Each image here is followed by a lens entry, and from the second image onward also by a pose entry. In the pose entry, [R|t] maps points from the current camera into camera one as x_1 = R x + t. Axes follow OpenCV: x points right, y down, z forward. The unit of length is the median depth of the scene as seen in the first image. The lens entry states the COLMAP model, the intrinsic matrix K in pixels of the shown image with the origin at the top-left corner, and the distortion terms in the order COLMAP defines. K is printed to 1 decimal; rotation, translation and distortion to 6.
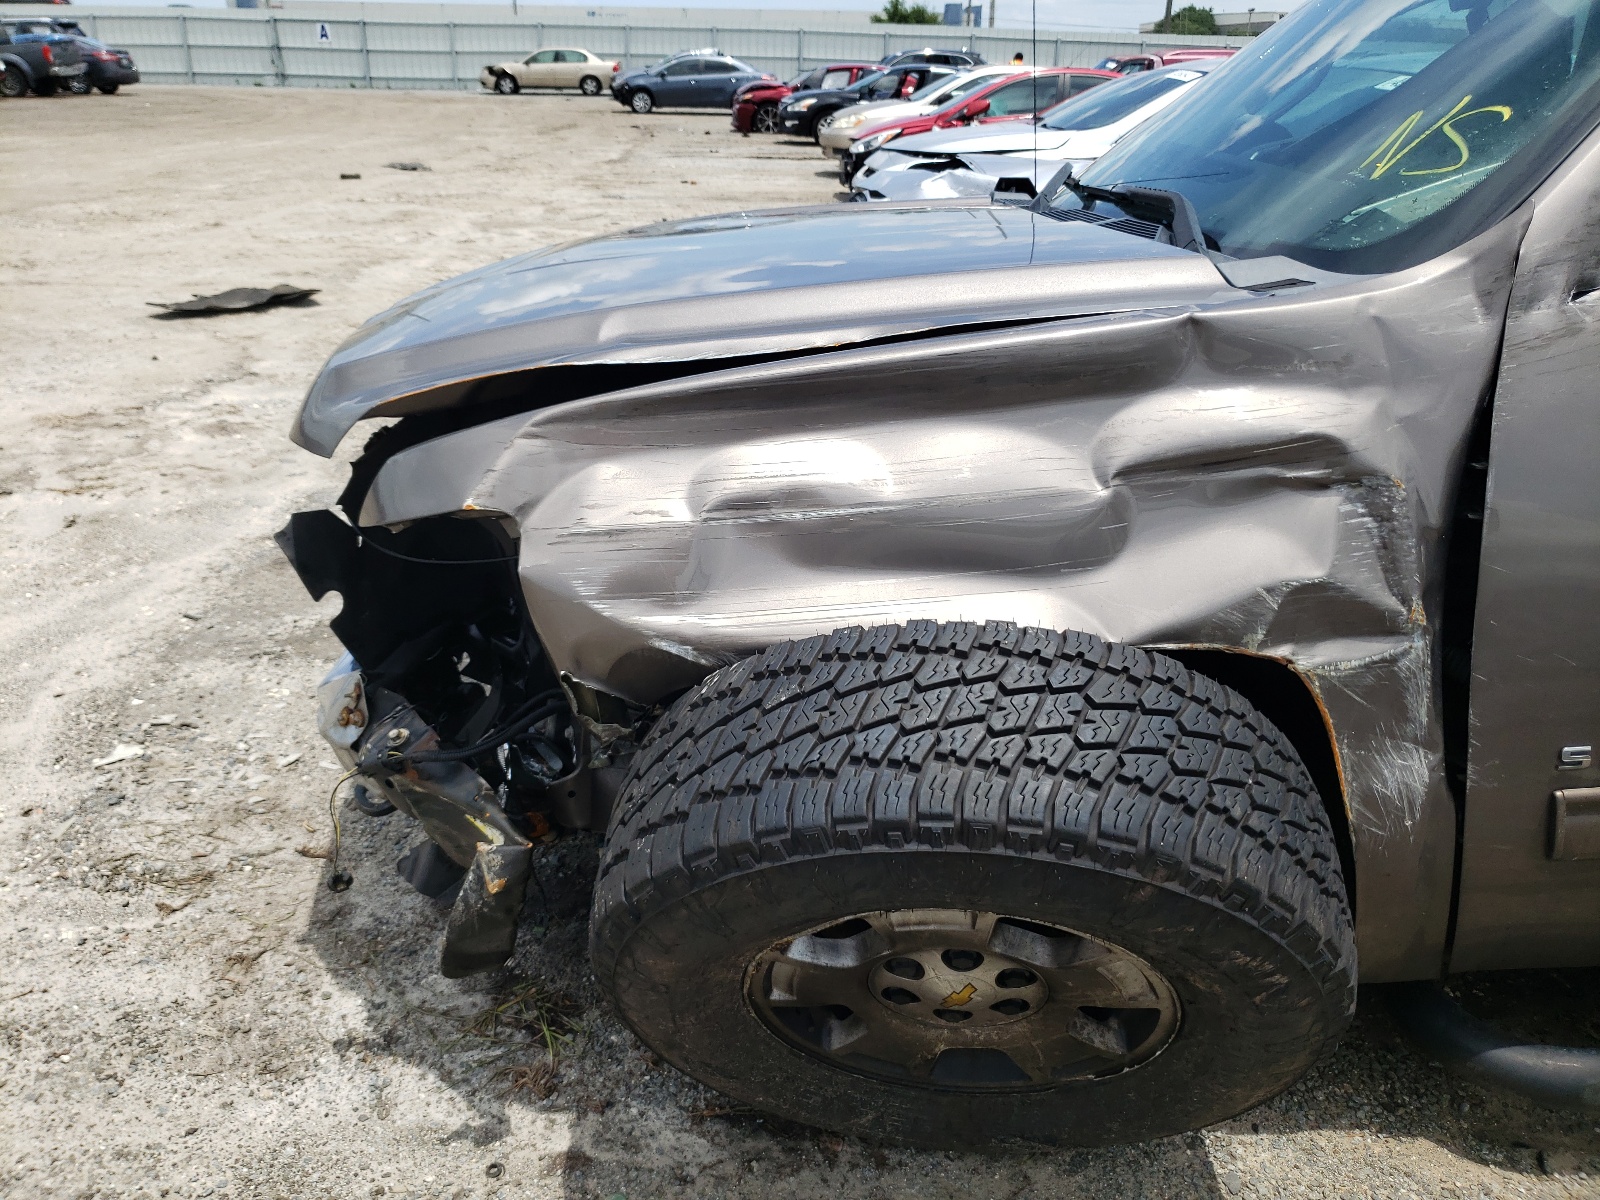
lens RADIAL K [[1234.4, 0, 800.0], [0, 1234.4, 600.0], [0, 0, 1]] dist [0.001372, 0.004345]
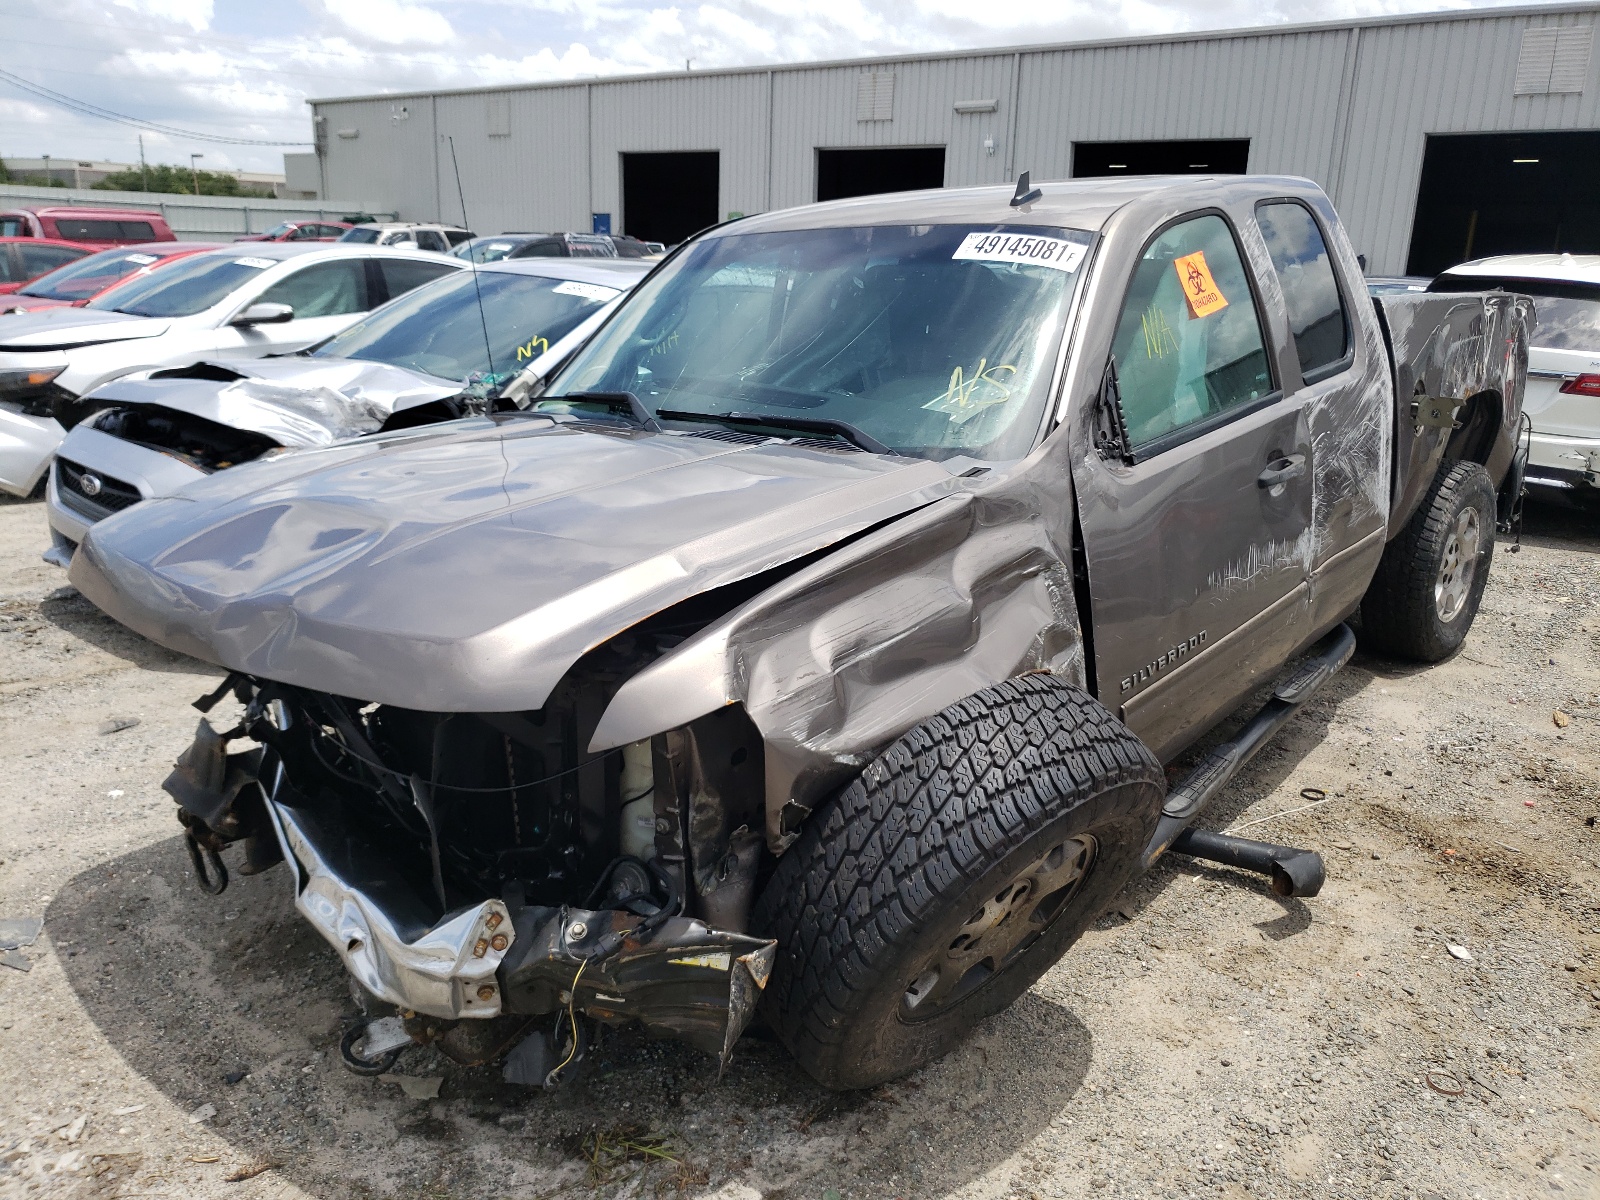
lens RADIAL K [[1234.4, 0, 800.0], [0, 1234.4, 600.0], [0, 0, 1]] dist [0.001372, 0.004345]
pose [[0.667309, -0.195169, 0.718754, -1.010131], [0.269107, 0.963040, 0.011656, -0.152891], [-0.694464, 0.185644, 0.695166, -0.013881]]
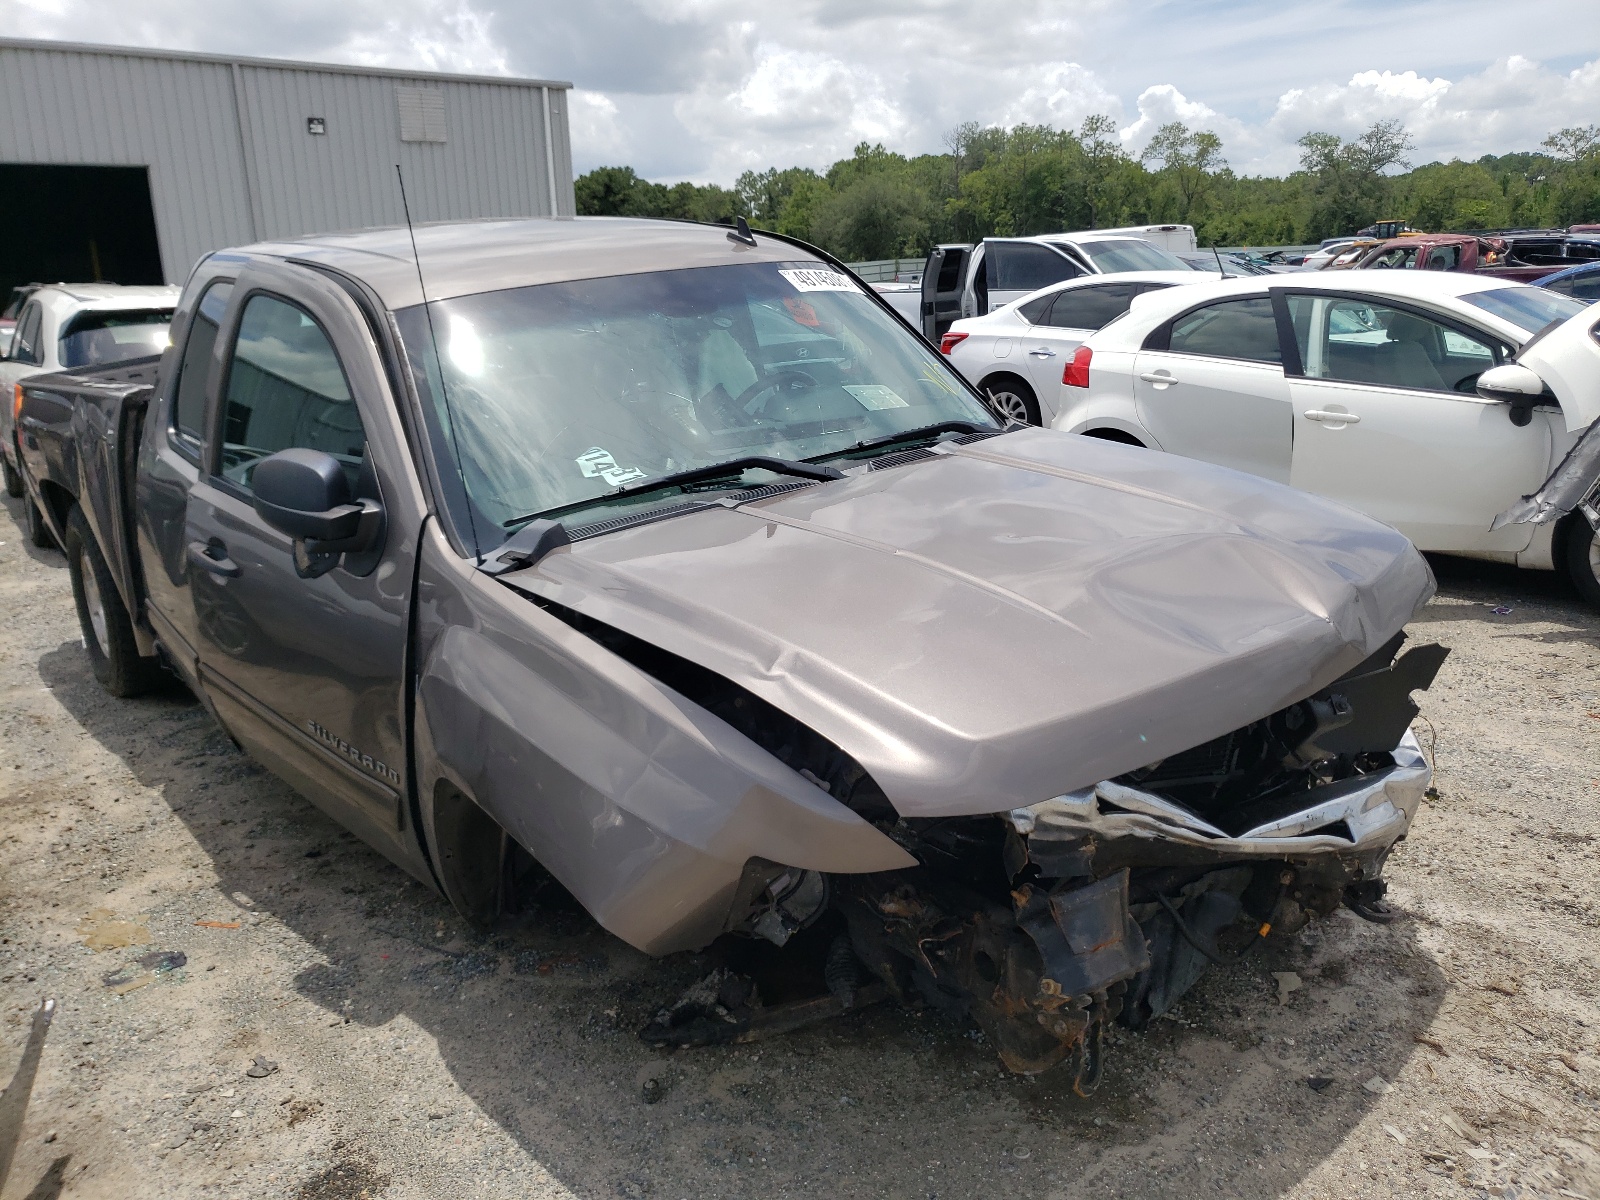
lens RADIAL K [[1234.4, 0, 800.0], [0, 1234.4, 600.0], [0, 0, 1]] dist [0.001372, 0.004345]
pose [[-0.624116, -0.196656, 0.756179, -1.157960], [0.334920, 0.807049, 0.486313, -1.232433], [-0.705910, 0.556775, -0.437828, 2.404010]]
